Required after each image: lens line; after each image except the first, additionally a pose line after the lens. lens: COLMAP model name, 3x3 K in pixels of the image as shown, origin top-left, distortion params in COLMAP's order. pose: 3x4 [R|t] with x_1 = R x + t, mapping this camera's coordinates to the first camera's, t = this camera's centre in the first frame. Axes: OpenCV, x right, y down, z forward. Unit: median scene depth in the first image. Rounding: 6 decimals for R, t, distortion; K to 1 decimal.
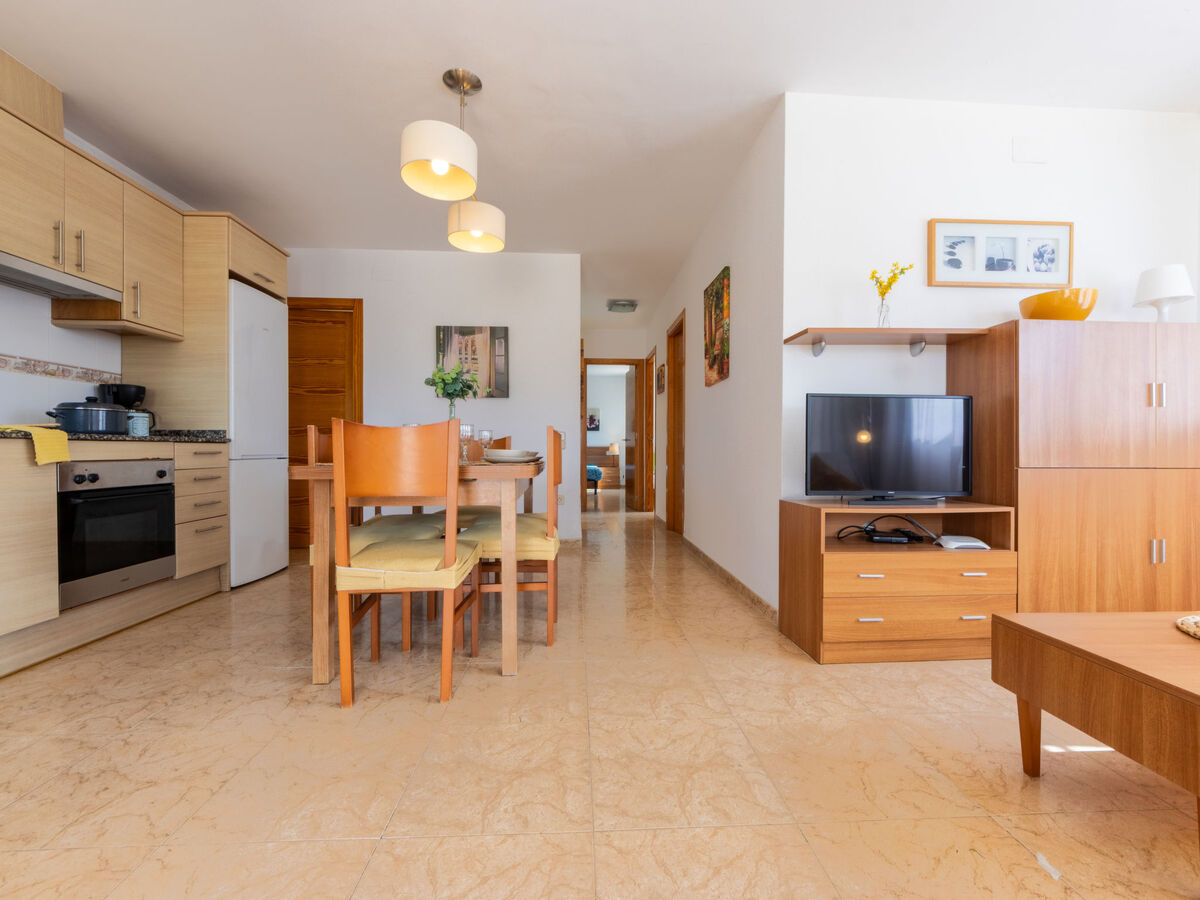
lens RADIAL K [[508.2, 0, 599.8], [0, 508.2, 456.6], [0, 0, 1]] dist [-0.007508, -0.000014]
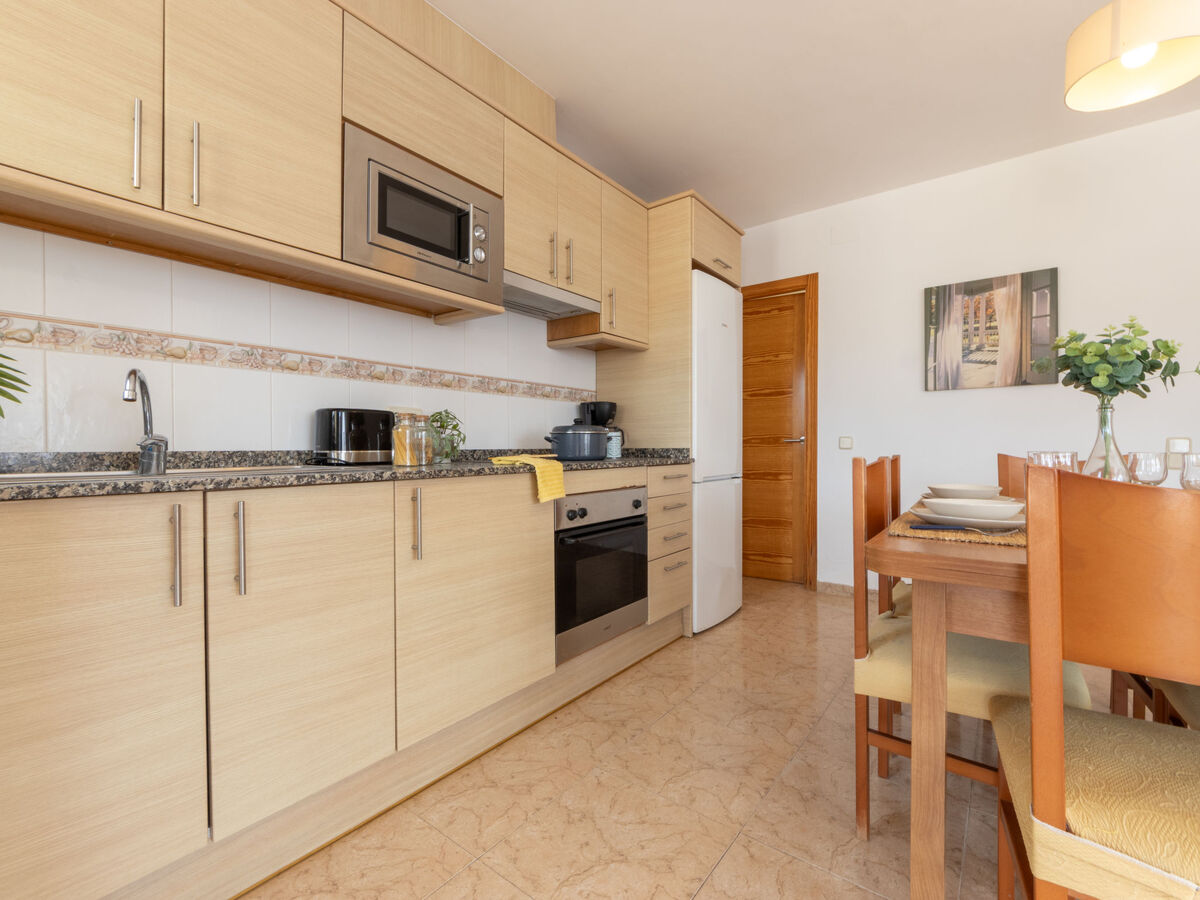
lens RADIAL K [[508.2, 0, 599.8], [0, 508.2, 456.6], [0, 0, 1]] dist [-0.007508, -0.000014]
pose [[0.756904, 0.008592, -0.653469, -0.310505], [-0.002358, 0.999943, 0.010415, -0.048998], [0.653522, -0.006342, 0.756881, 0.269605]]
